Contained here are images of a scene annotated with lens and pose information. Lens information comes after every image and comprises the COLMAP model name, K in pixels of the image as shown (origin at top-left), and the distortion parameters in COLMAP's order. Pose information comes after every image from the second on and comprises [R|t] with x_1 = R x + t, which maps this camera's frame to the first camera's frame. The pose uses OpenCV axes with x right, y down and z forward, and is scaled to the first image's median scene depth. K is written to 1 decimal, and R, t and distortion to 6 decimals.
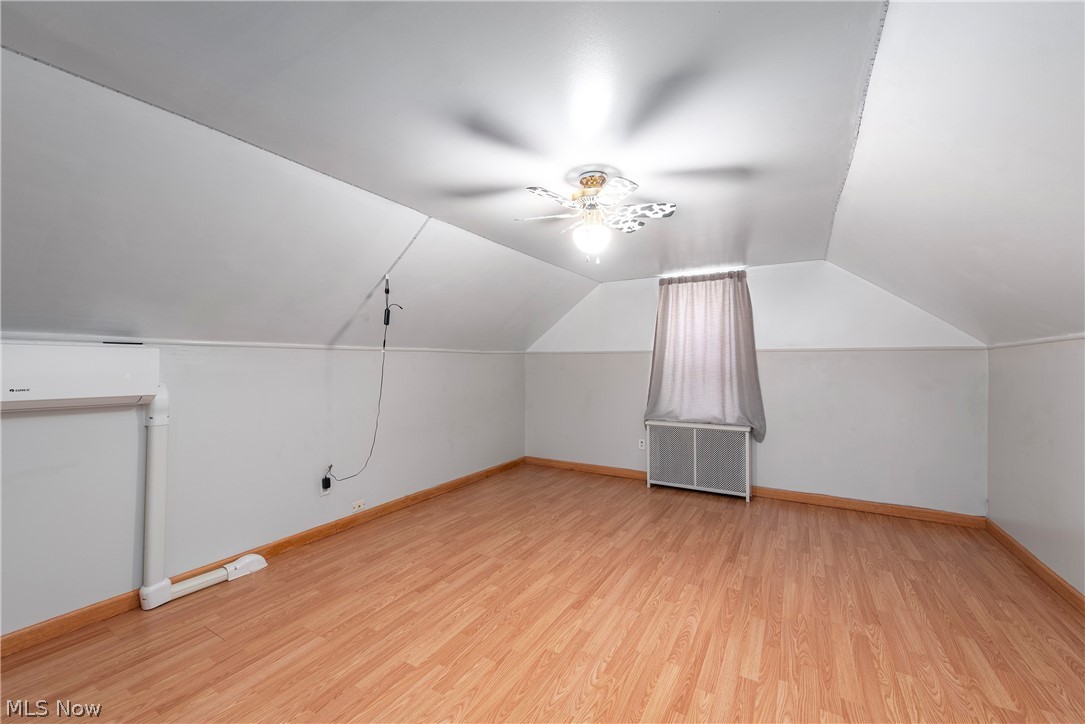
lens RADIAL K [[431.8, 0, 542.2], [0, 431.8, 360.2], [0, 0, 1]] dist [0.008501, -0.001867]
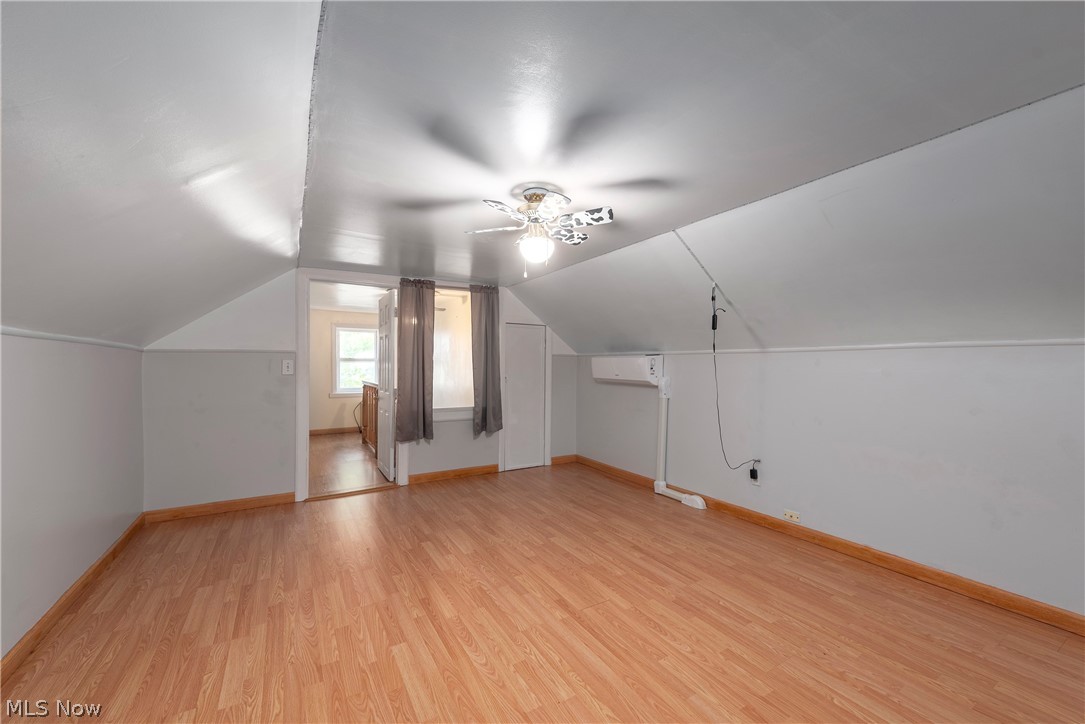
lens RADIAL K [[431.8, 0, 543.9], [0, 431.8, 362.5], [0, 0, 1]] dist [0.008501, -0.001867]
pose [[-0.476913, -0.004398, -0.878940, 0.870986], [0.000914, 0.999984, -0.005499, 0.006181], [0.878950, -0.003426, -0.476902, 1.265259]]
